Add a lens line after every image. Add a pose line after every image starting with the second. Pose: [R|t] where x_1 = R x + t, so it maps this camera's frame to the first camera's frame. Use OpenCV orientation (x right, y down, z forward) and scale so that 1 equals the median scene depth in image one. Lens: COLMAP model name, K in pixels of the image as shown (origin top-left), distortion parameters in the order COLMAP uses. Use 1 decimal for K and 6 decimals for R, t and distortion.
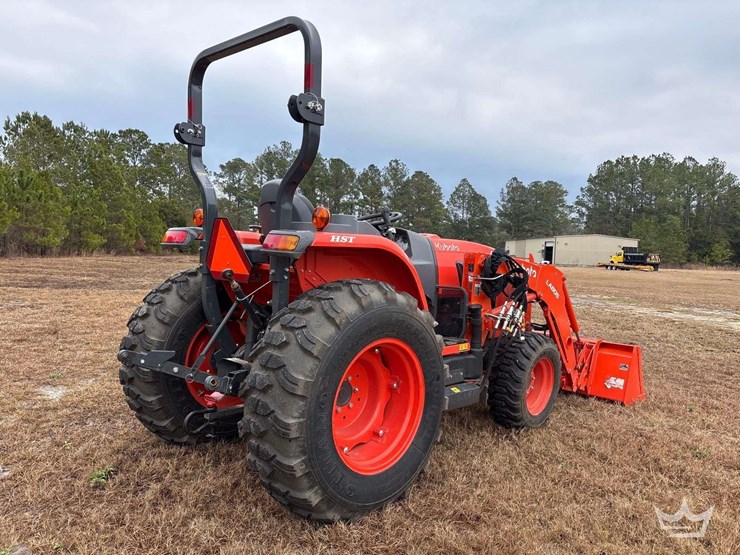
lens RADIAL K [[554.3, 0, 374.4], [0, 554.3, 276.8], [0, 0, 1]] dist [0.067161, -0.073754]
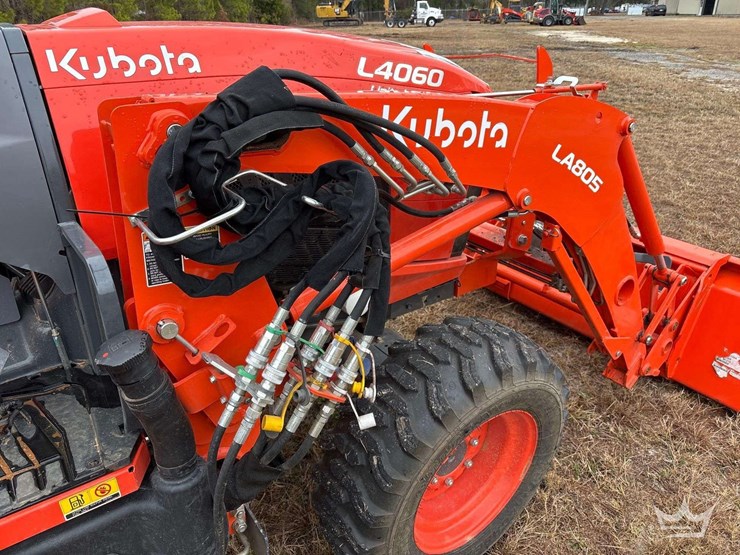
lens RADIAL K [[554.3, 0, 374.4], [0, 554.3, 276.8], [0, 0, 1]] dist [0.067161, -0.073754]
pose [[0.979837, 0.030540, -0.197452, 0.420325], [0.045655, 0.927879, 0.370076, -0.073222], [0.194514, -0.371628, 0.907776, 1.020070]]
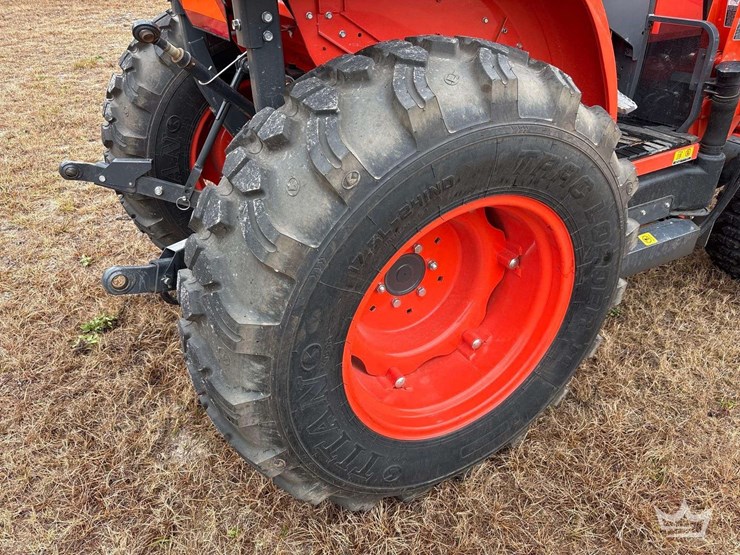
lens RADIAL K [[554.3, 0, 374.4], [0, 554.3, 276.8], [0, 0, 1]] dist [0.067161, -0.073754]
pose [[0.951904, 0.109171, -0.286287, 0.064960], [0.044318, 0.875484, 0.481211, -0.040556], [0.303174, -0.470754, 0.828539, 0.549018]]
